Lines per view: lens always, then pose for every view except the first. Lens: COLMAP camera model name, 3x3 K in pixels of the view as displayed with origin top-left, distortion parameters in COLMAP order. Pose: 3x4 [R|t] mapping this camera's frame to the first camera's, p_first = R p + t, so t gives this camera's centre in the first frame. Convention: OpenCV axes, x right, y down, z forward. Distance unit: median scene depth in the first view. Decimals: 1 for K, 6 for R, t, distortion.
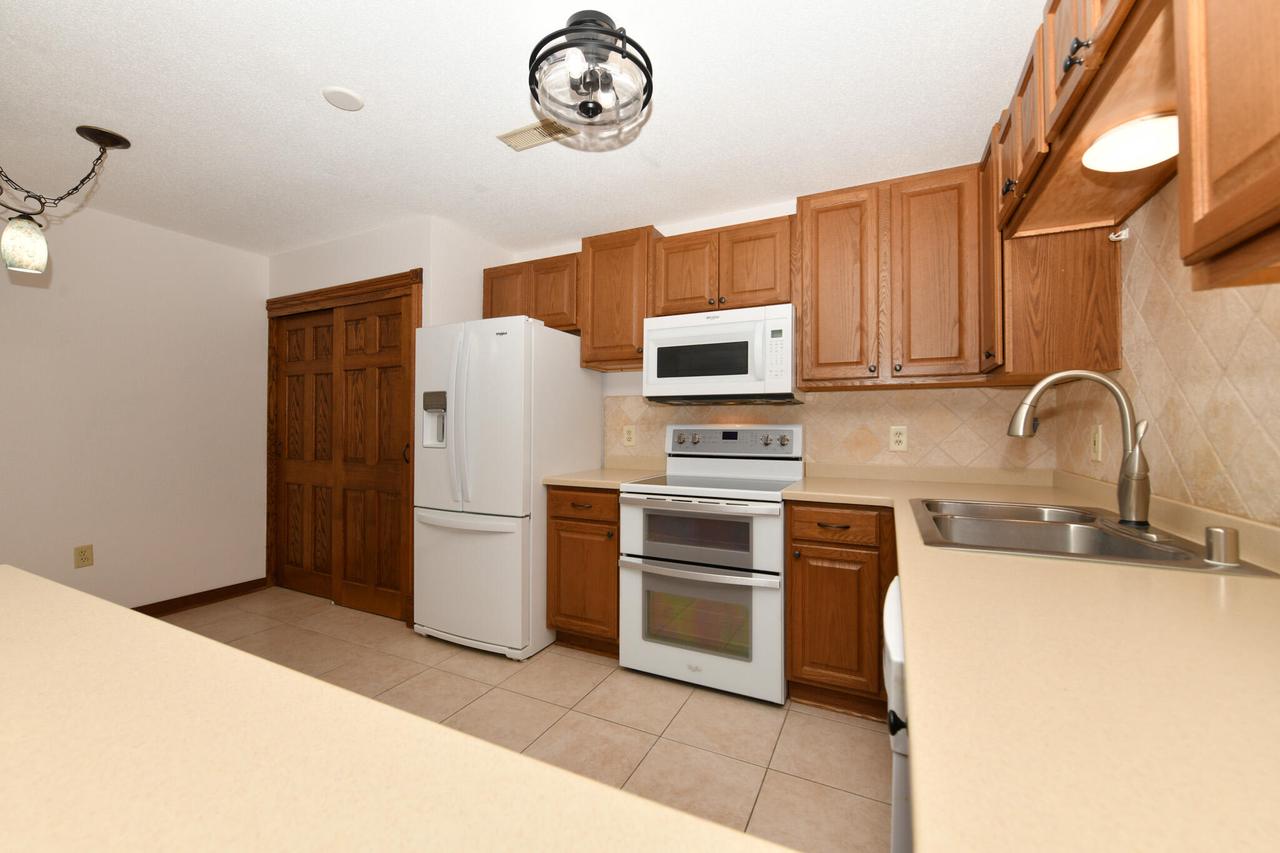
lens RADIAL K [[514.6, 0, 639.2], [0, 514.6, 420.6], [0, 0, 1]] dist [-0.008055, -0.001612]
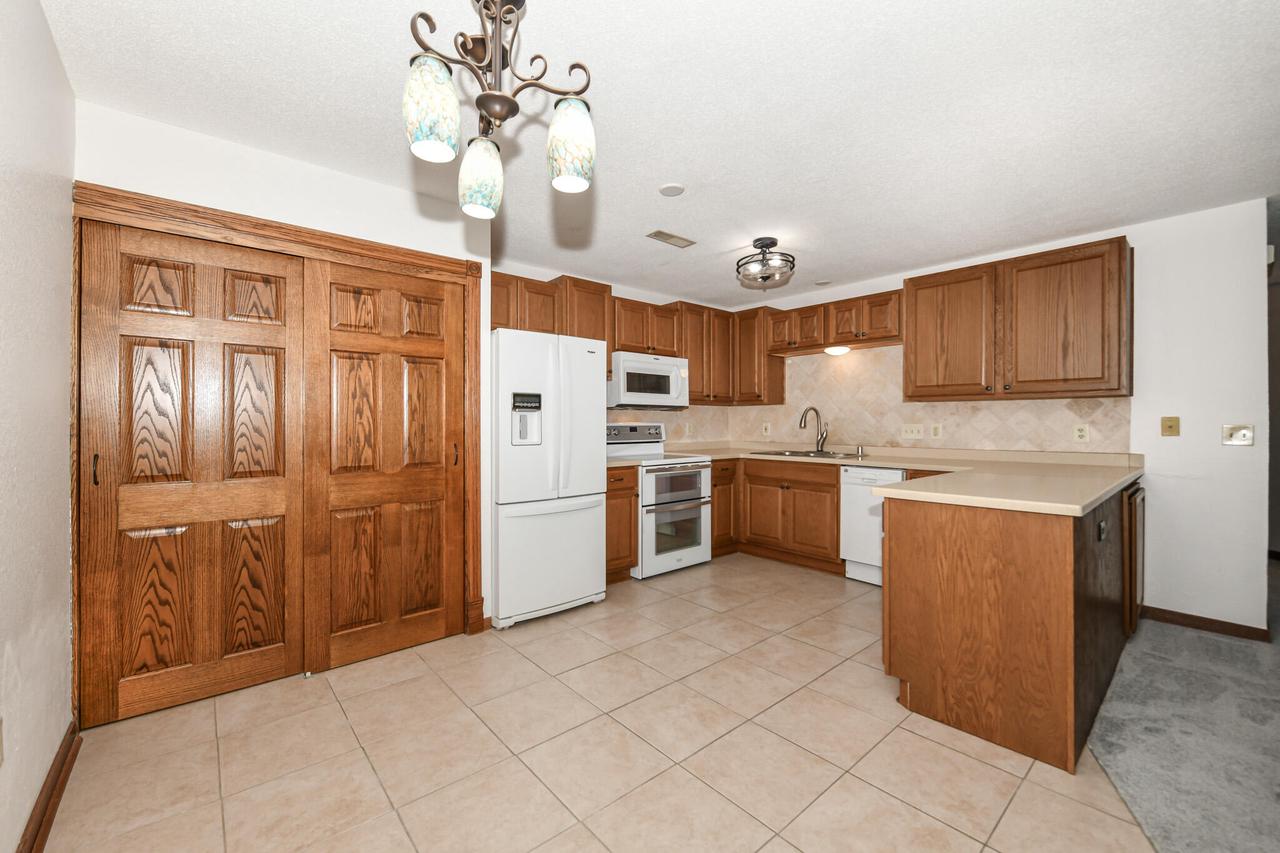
lens RADIAL K [[514.6, 0, 630.2], [0, 514.6, 422.3], [0, 0, 1]] dist [-0.008055, -0.001612]
pose [[0.392100, -0.004770, 0.919910, -1.411140], [-0.011863, 0.999877, 0.010241, -0.008762], [-0.919846, -0.014929, 0.391996, 0.413527]]
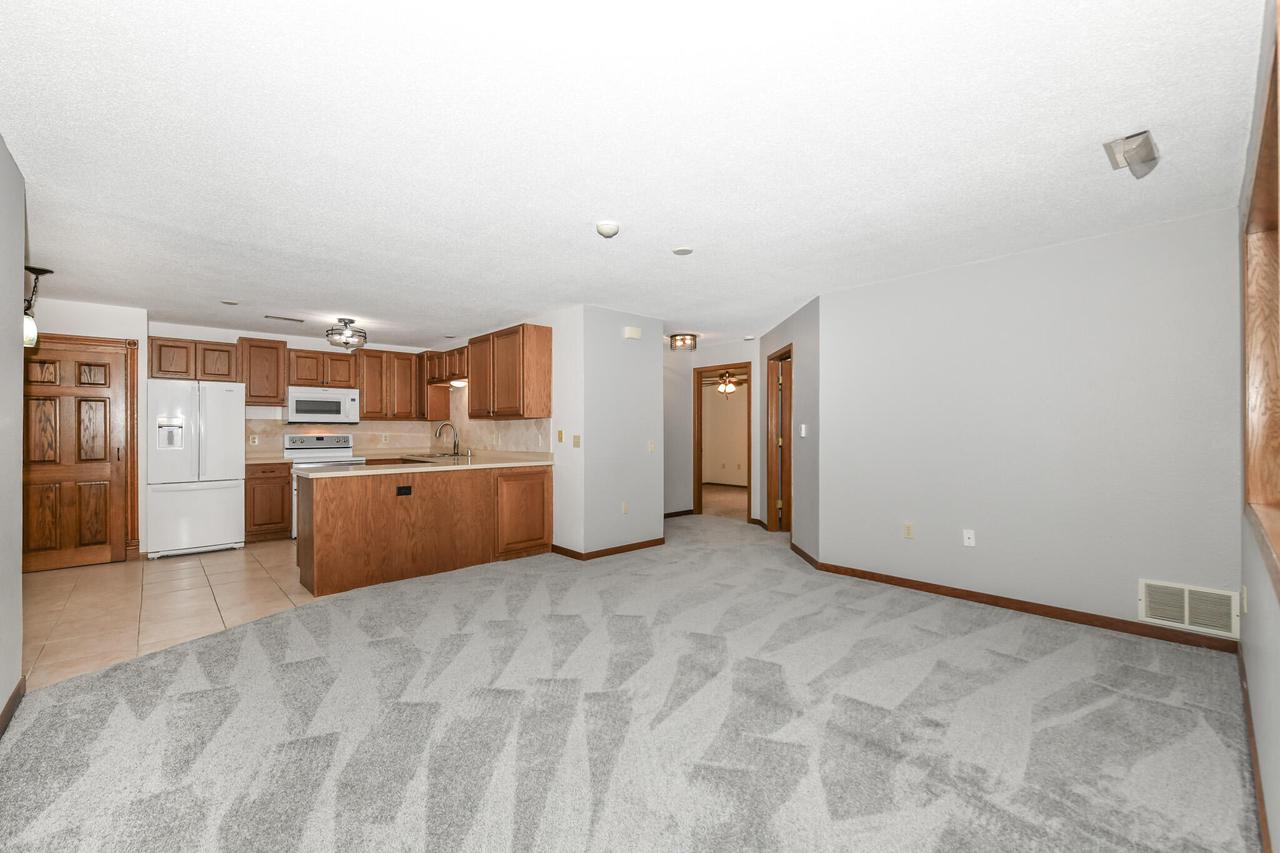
lens RADIAL K [[514.6, 0, 613.8], [0, 514.6, 429.6], [0, 0, 1]] dist [-0.008055, -0.001612]
pose [[0.364983, -0.004058, 0.931005, -1.608967], [-0.009128, 0.999927, 0.007937, -0.044427], [-0.930969, -0.011395, 0.364920, -1.159409]]
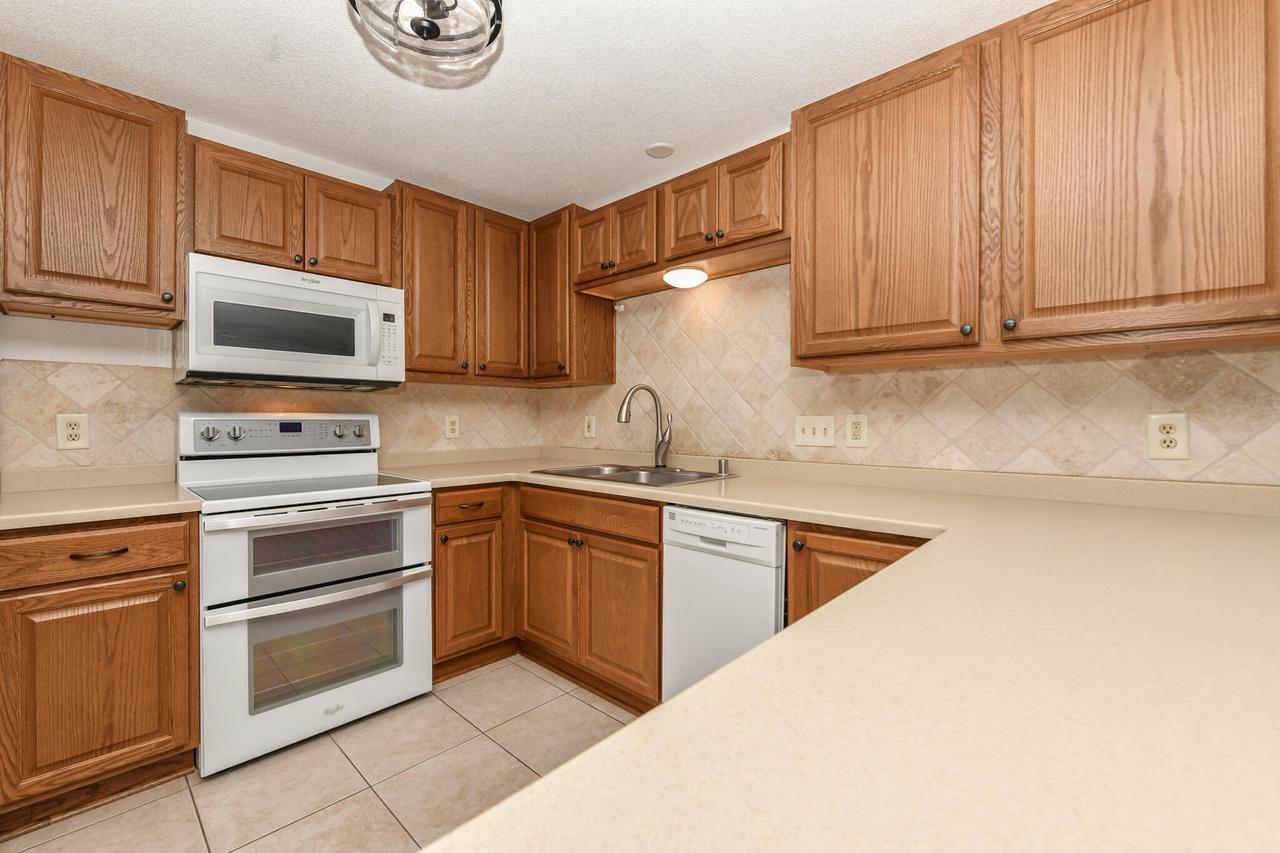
lens RADIAL K [[539.0, 0, 636.8], [0, 539.0, 422.2], [0, 0, 1]] dist [-0.009202, -0.002278]
pose [[0.280846, -0.007829, 0.959721, -0.511261], [-0.012220, 0.999857, 0.011733, 0.005174], [-0.959675, -0.015022, 0.280710, 0.265376]]
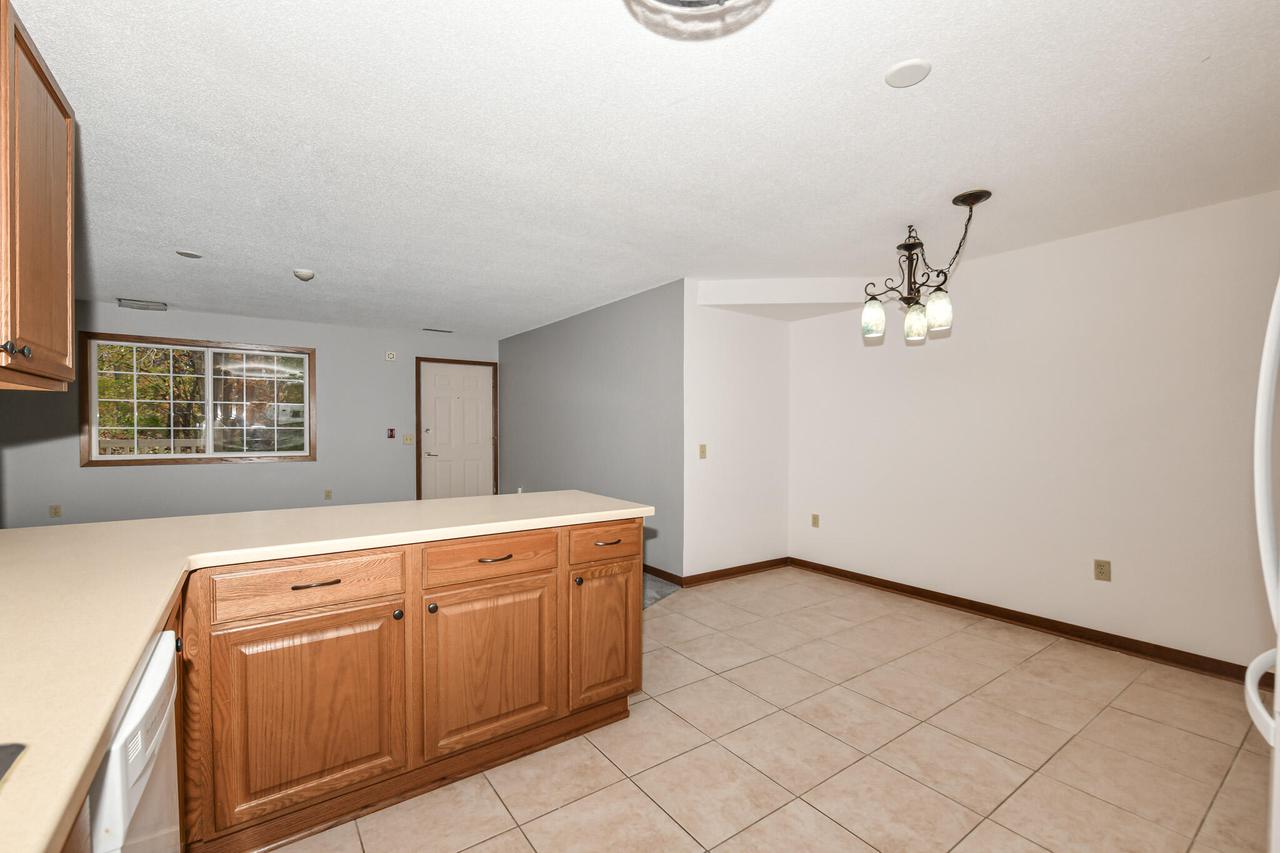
lens RADIAL K [[514.6, 0, 648.7], [0, 514.6, 421.4], [0, 0, 1]] dist [-0.008055, -0.001612]
pose [[-0.467714, -0.023200, -0.883575, 0.292236], [0.003025, 0.999608, -0.027848, -0.008120], [0.883875, -0.015698, -0.467460, 0.765200]]
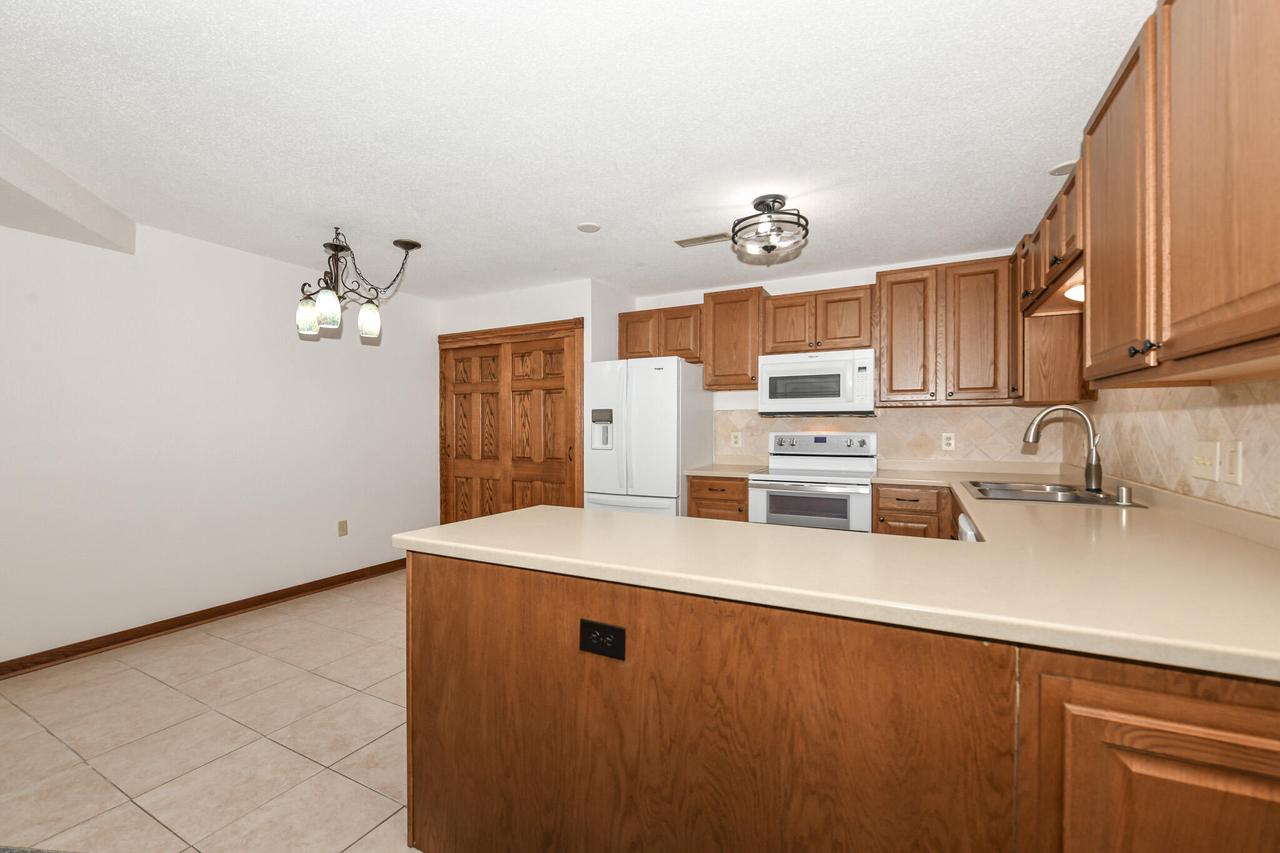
lens RADIAL K [[514.6, 0, 637.2], [0, 514.6, 433.7], [0, 0, 1]] dist [-0.008055, -0.001612]
pose [[0.999849, -0.004627, -0.016732, -0.305901], [0.005012, 0.999723, 0.023012, -0.023102], [0.016620, -0.023093, 0.999595, -0.404254]]
